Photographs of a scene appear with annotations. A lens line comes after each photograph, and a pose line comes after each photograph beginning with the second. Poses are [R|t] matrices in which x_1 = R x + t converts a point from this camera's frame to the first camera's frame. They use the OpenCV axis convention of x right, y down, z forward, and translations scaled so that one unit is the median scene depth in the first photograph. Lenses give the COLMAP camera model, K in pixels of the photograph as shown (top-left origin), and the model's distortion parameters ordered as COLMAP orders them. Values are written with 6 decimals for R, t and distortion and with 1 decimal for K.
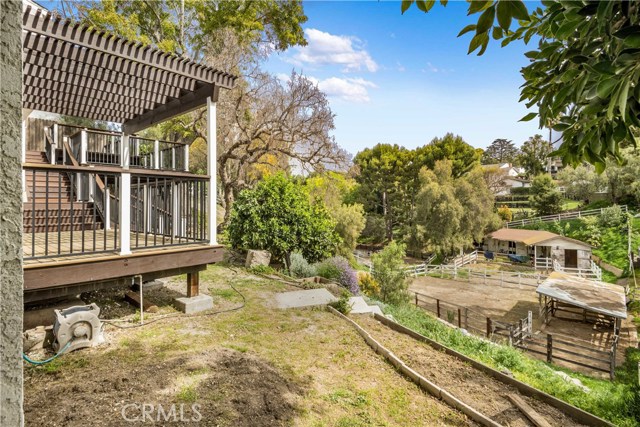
lens RADIAL K [[334.5, 0, 319.0], [0, 334.5, 208.8], [0, 0, 1]] dist [0.000991, -0.008332]
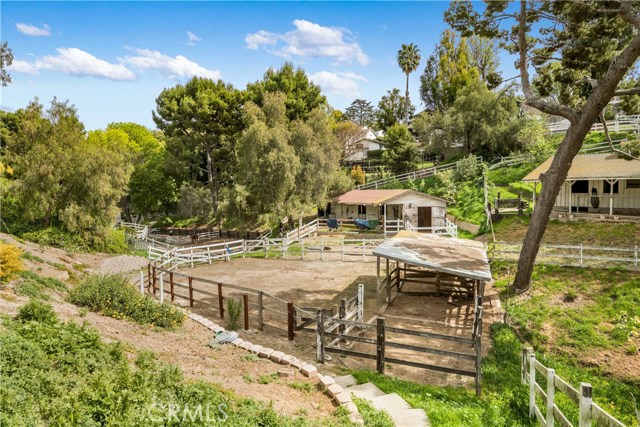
lens RADIAL K [[442.0, 0, 320.7], [0, 442.0, 217.4], [0, 0, 1]] dist [0.000346, 0.000727]
pose [[0.917875, -0.039885, 0.394860, 0.112004], [0.010155, 0.996972, 0.077097, 0.054369], [-0.396739, -0.066756, 0.915501, 0.137671]]
